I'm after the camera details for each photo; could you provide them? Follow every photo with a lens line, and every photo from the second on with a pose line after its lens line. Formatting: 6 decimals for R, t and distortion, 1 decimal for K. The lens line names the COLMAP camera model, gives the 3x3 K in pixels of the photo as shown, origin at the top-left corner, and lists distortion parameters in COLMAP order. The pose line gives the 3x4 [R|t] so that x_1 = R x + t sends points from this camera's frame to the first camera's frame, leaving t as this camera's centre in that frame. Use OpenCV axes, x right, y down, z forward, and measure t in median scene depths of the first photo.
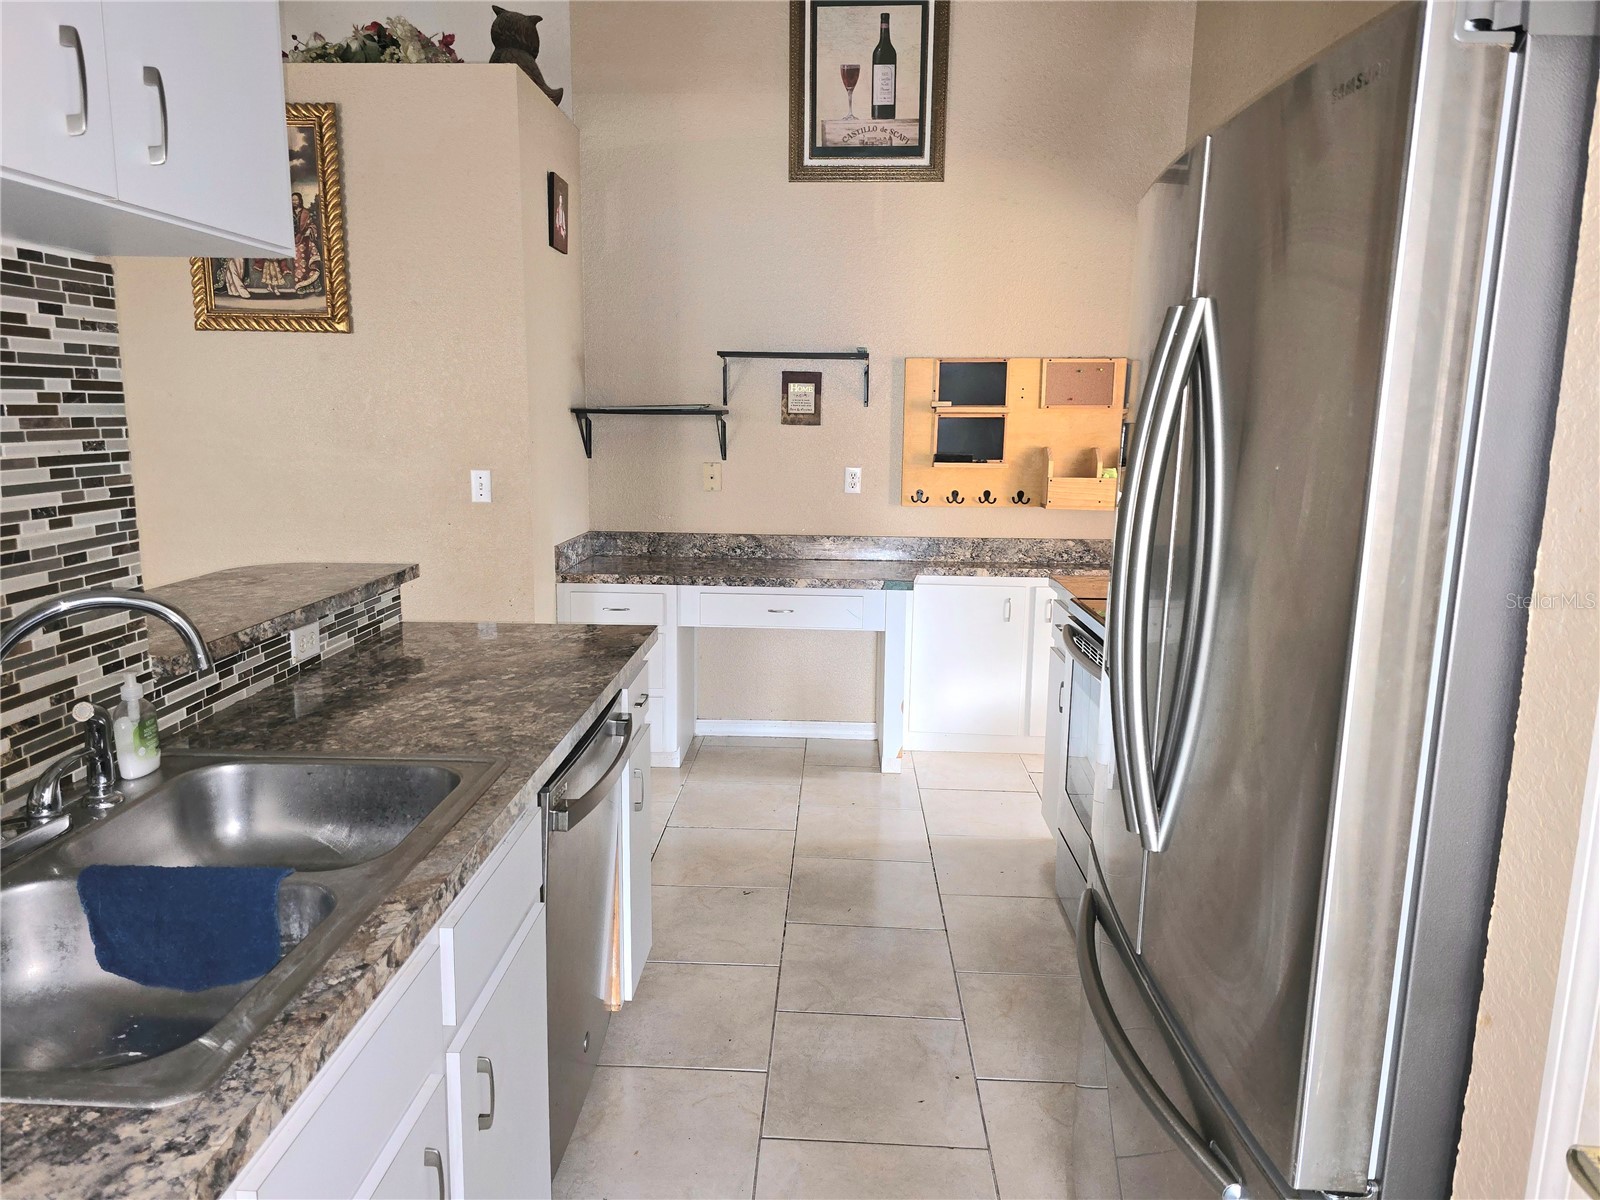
lens RADIAL K [[1066.2, 0, 800.0], [0, 1066.2, 600.0], [0, 0, 1]] dist [0.057142, 0.000127]
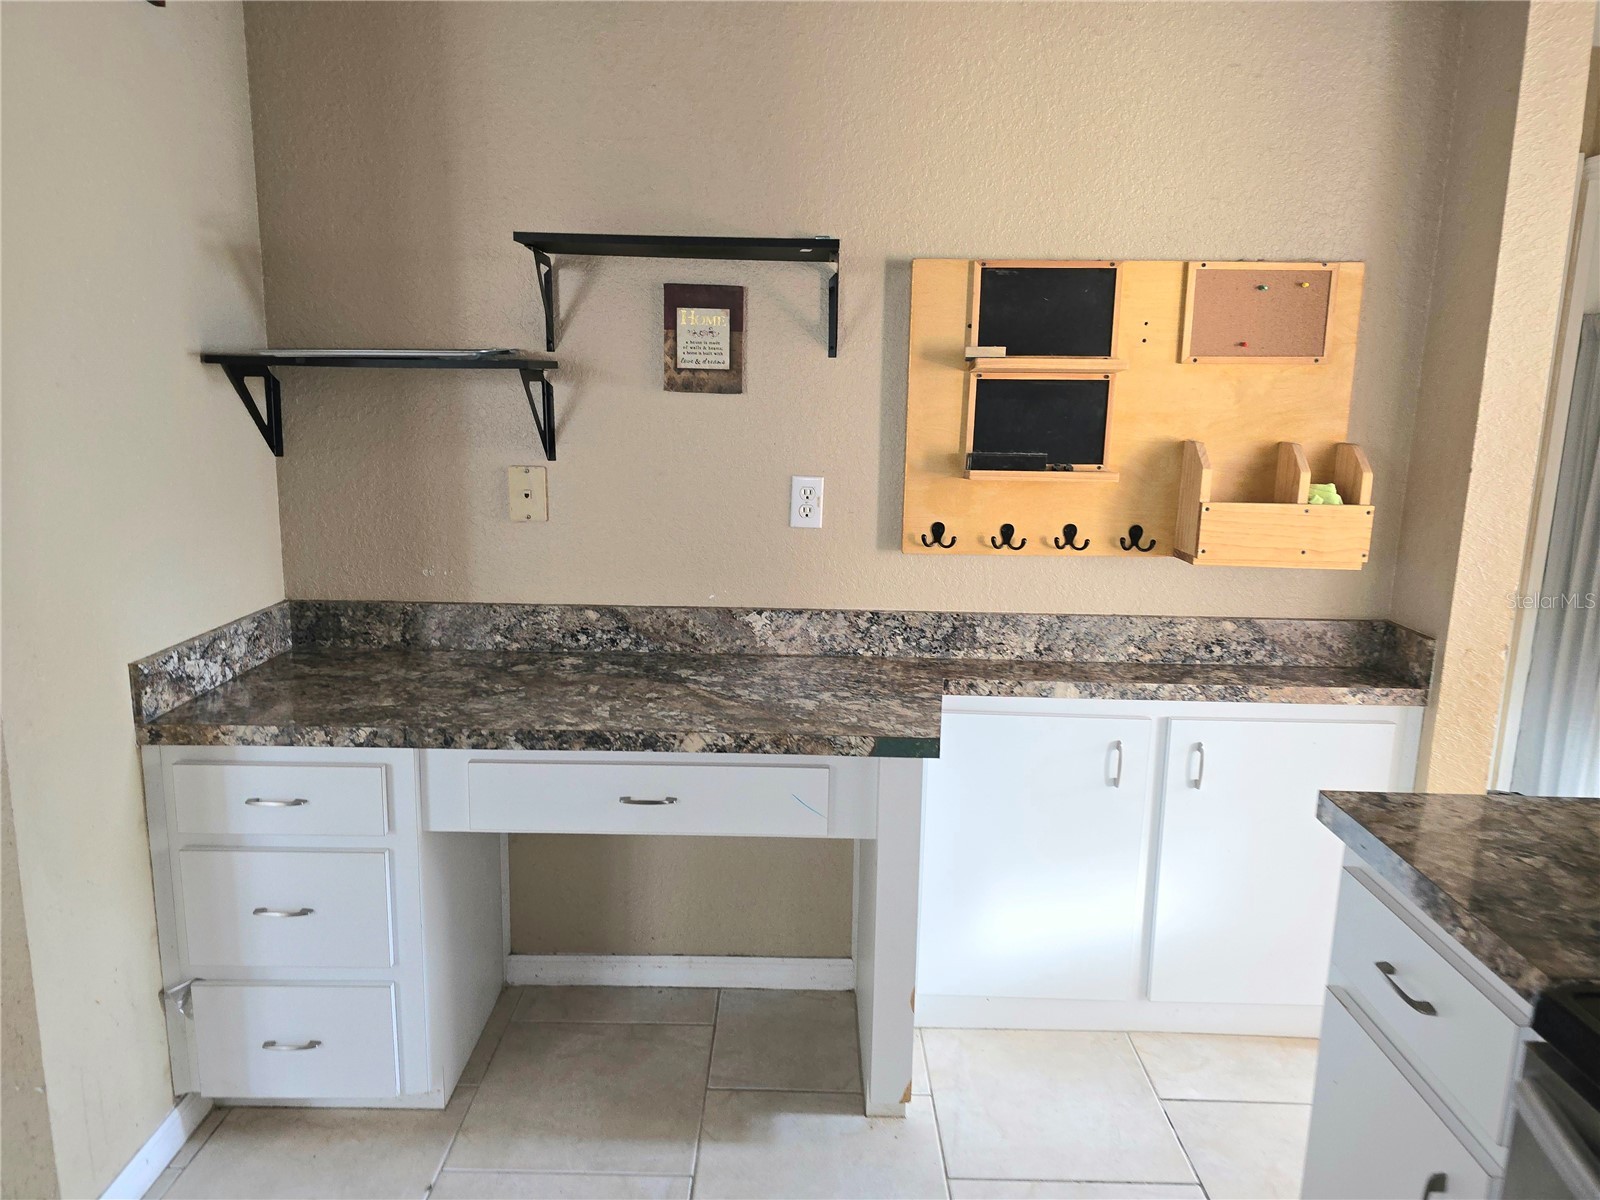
lens RADIAL K [[1144.3, 0, 800.0], [0, 1144.3, 600.0], [0, 0, 1]] dist [0.003010, -0.001417]
pose [[0.999111, -0.001336, 0.042125, 0.023824], [0.000842, 0.999931, 0.011739, -0.073197], [-0.042137, -0.011693, 0.999043, 0.463583]]
